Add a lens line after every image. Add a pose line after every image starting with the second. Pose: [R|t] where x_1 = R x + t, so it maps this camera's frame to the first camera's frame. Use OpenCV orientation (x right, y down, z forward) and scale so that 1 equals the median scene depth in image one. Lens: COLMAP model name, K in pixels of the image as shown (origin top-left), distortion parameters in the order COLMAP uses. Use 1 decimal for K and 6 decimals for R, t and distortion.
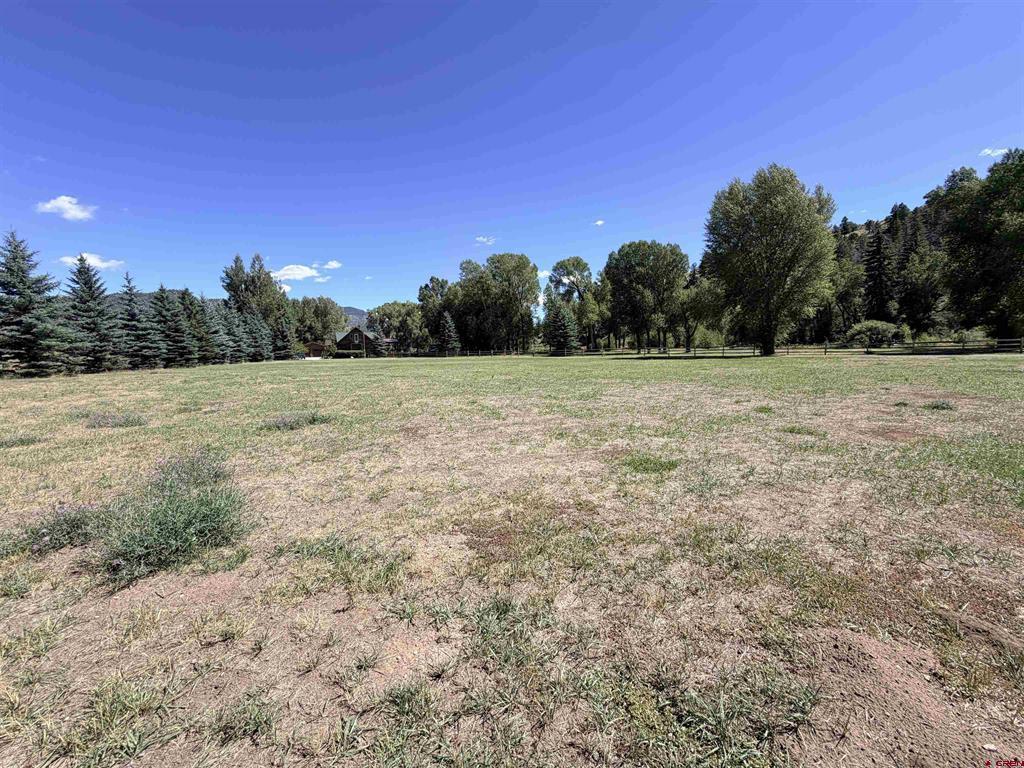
lens RADIAL K [[409.0, 0, 508.0], [0, 409.0, 385.1], [0, 0, 1]] dist [0.001848, -0.000201]
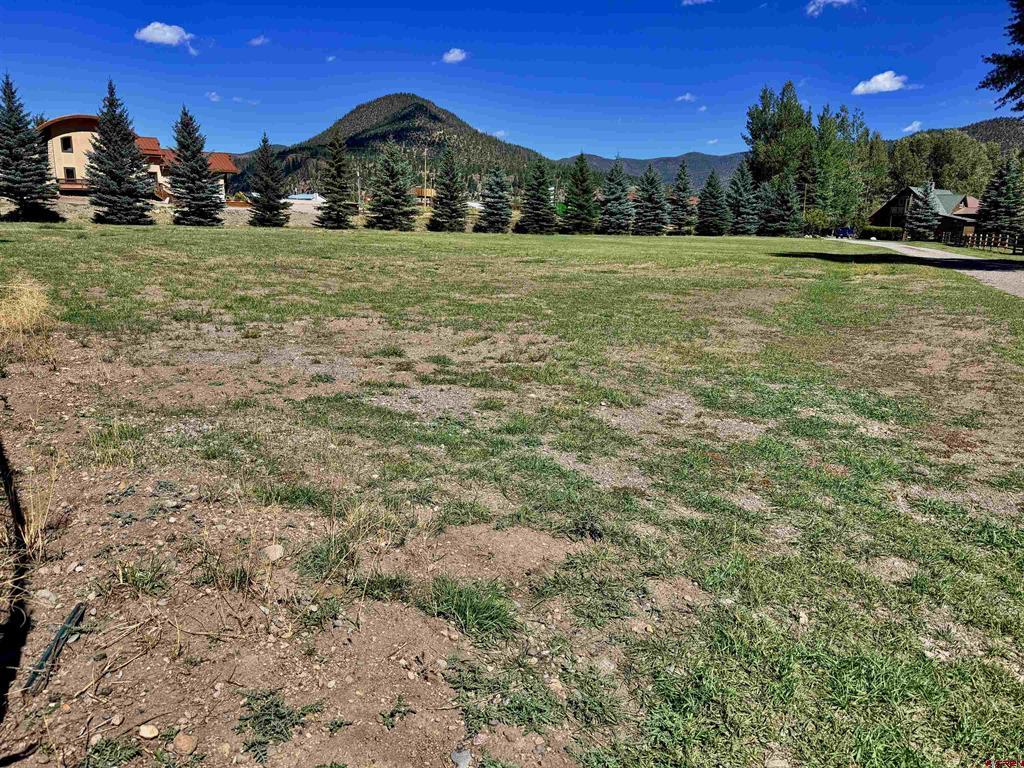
lens RADIAL K [[722.9, 0, 509.8], [0, 722.9, 390.2], [0, 0, 1]] dist [0.064176, -0.070743]
pose [[0.282538, 0.245928, -0.927196, 0.827536], [-0.116825, 0.968205, 0.221206, -0.044173], [0.952116, 0.045820, 0.302285, 0.286105]]
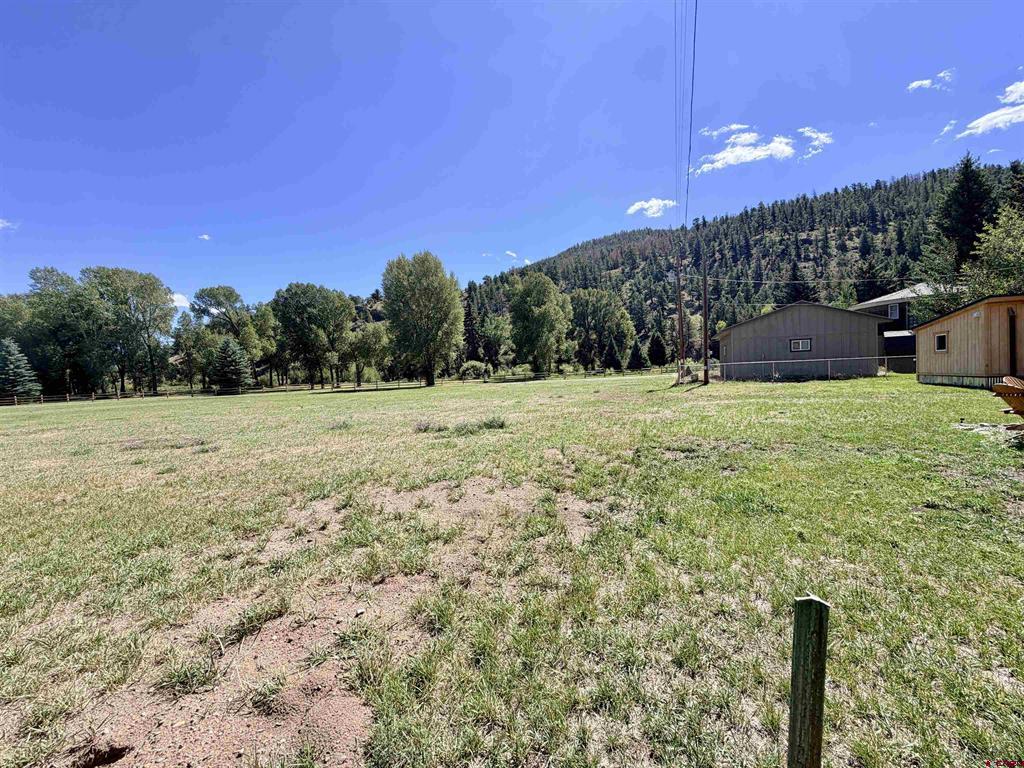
lens RADIAL K [[409.0, 0, 511.1], [0, 409.0, 383.1], [0, 0, 1]] dist [0.001848, -0.000201]
pose [[0.661424, -0.025958, 0.749563, -0.165931], [0.094994, 0.994252, -0.049391, 0.008559], [-0.743972, 0.103872, 0.660088, -0.079408]]
